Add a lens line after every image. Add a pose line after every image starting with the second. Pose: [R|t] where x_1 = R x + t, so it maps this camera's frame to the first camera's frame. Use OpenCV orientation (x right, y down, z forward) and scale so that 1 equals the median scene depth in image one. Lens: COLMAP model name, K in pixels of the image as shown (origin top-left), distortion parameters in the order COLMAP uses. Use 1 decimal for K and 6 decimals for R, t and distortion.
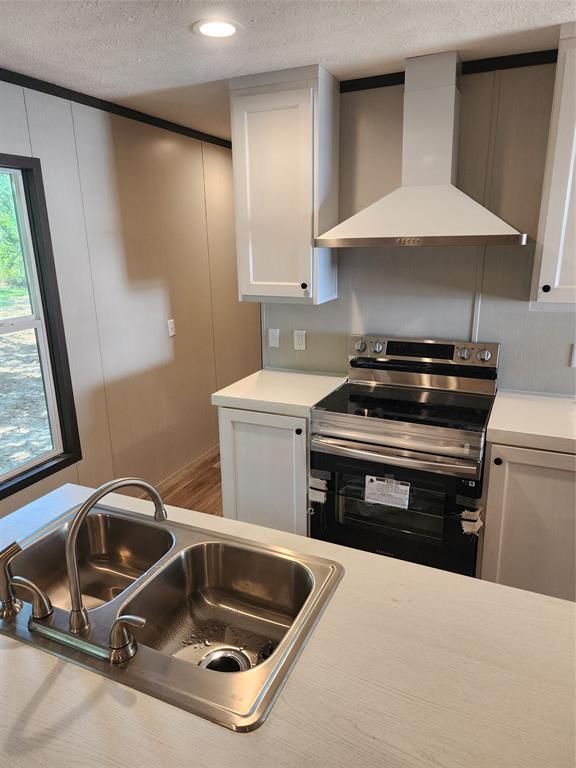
lens RADIAL K [[518.8, 0, 286.3], [0, 518.8, 374.4], [0, 0, 1]] dist [0.100835, -0.094982]
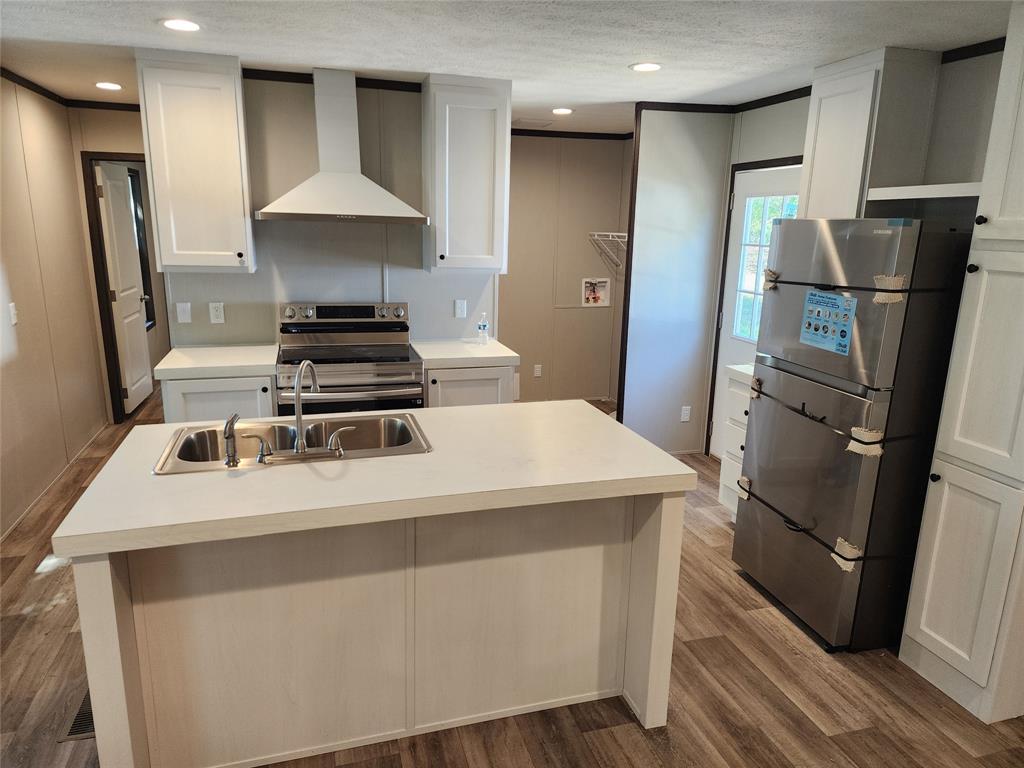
lens RADIAL K [[691.7, 0, 530.3], [0, 691.7, 386.6], [0, 0, 1]] dist [0.100835, -0.094982]
pose [[0.738686, -0.126760, 0.662023, -0.505776], [0.135808, 0.990005, 0.038025, 0.117601], [-0.660227, 0.061820, 0.748518, -0.431781]]
